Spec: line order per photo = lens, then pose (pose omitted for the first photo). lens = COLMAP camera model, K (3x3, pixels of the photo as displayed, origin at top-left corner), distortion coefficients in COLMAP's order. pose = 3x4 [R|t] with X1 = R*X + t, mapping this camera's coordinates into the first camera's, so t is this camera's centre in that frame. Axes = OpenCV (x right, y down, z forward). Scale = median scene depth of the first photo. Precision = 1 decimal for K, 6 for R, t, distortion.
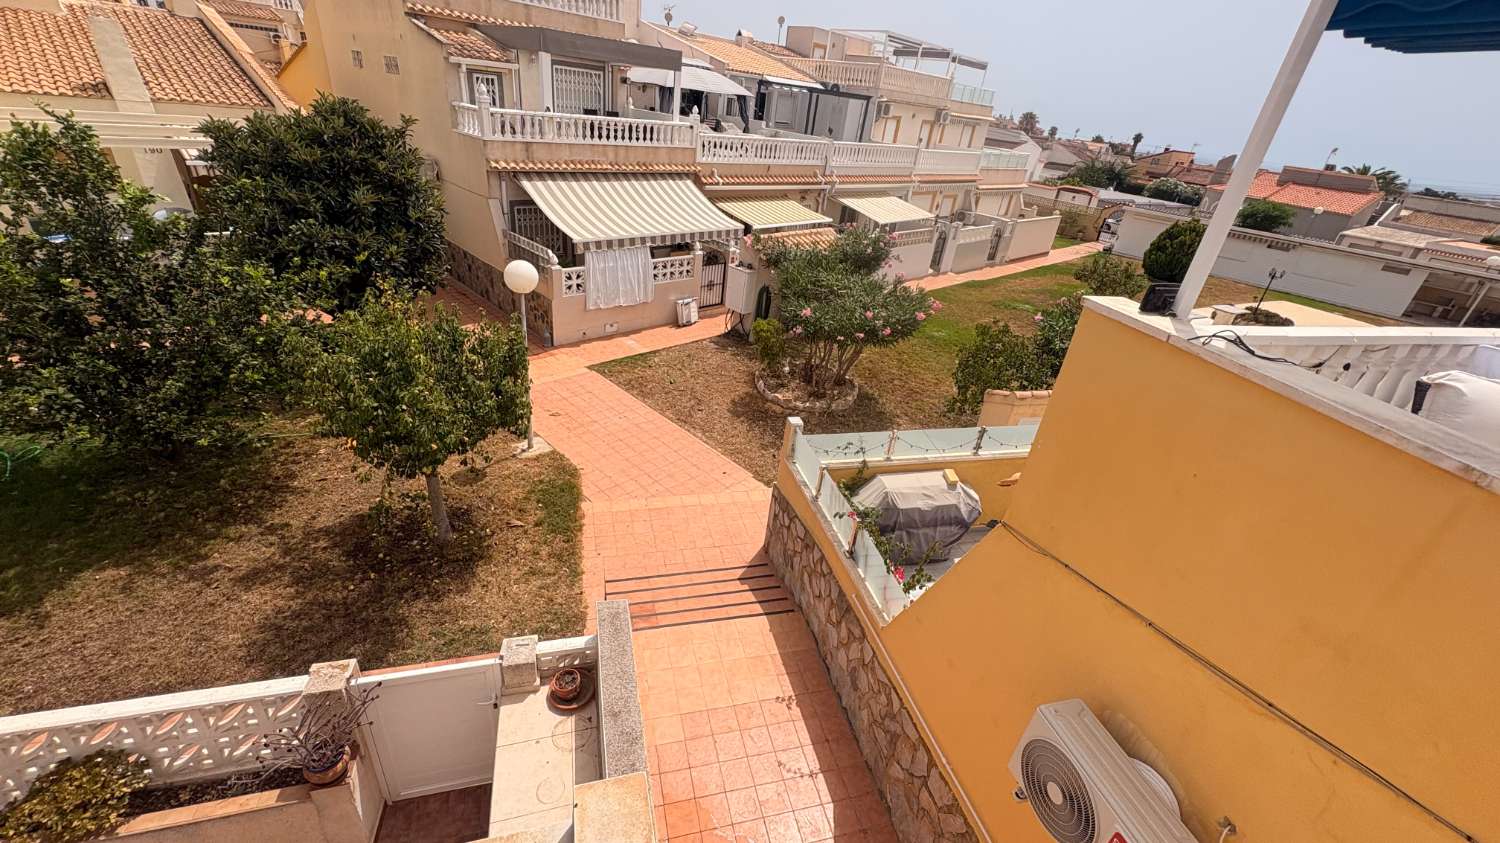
lens RADIAL K [[601.0, 0, 749.6], [0, 601.0, 421.9], [0, 0, 1]] dist [0.000724, 0.000312]
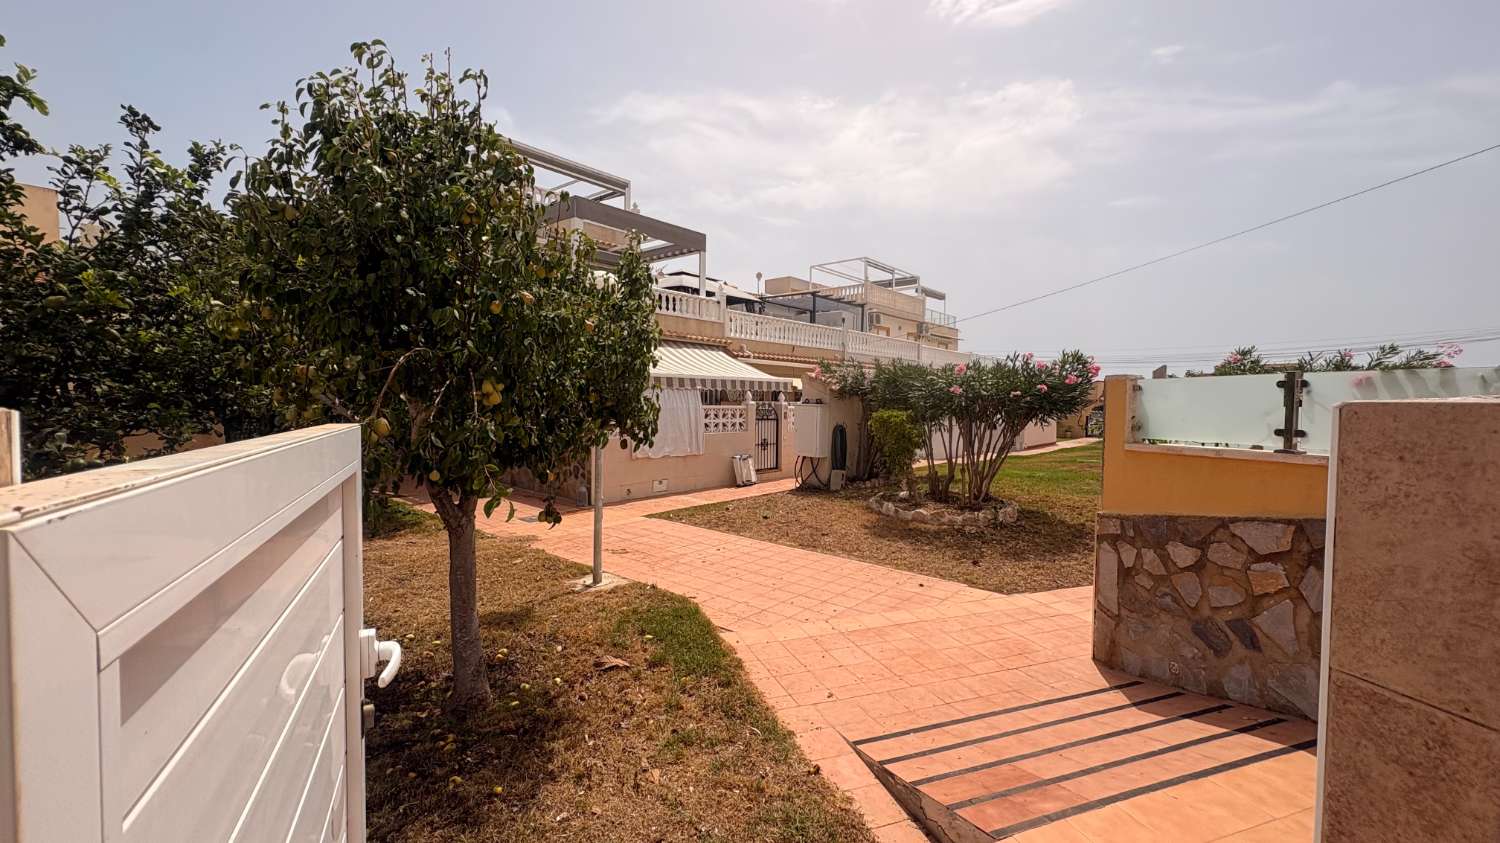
lens RADIAL K [[601.0, 0, 751.7], [0, 601.0, 426.1], [0, 0, 1]] dist [0.000724, 0.000312]
pose [[0.991849, -0.106402, 0.070103, -0.154516], [0.126135, 0.897837, -0.421876, 0.114193], [-0.018053, 0.427280, 0.903939, 0.252600]]
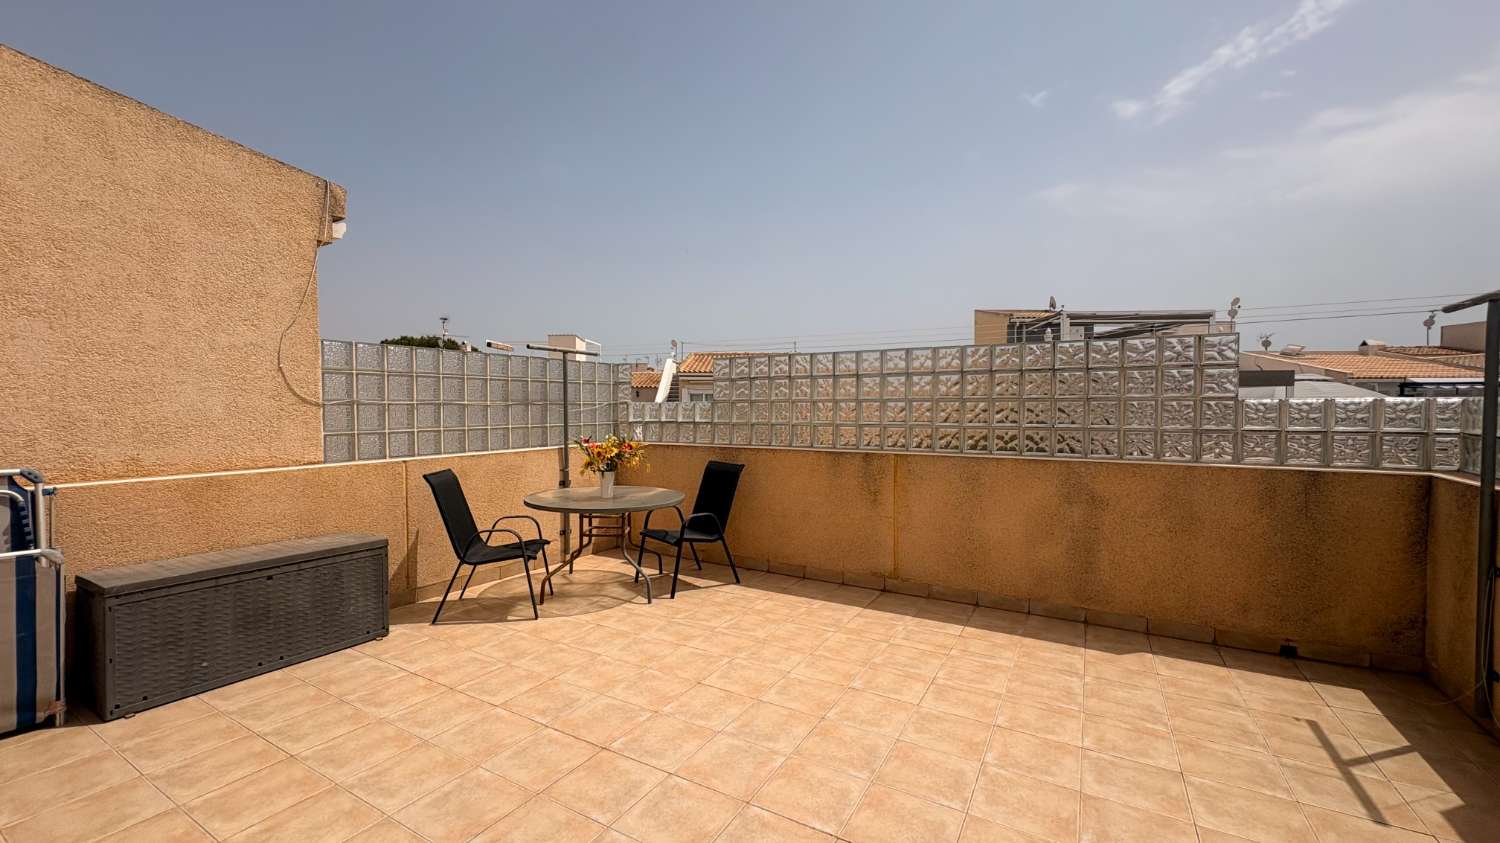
lens RADIAL K [[601.0, 0, 749.3], [0, 601.0, 449.3], [0, 0, 1]] dist [0.000724, 0.000312]
pose [[0.683566, -0.060946, -0.727340, -0.000485], [-0.276832, 0.900402, -0.335619, 0.180313], [0.675353, 0.430769, 0.598613, -0.303063]]
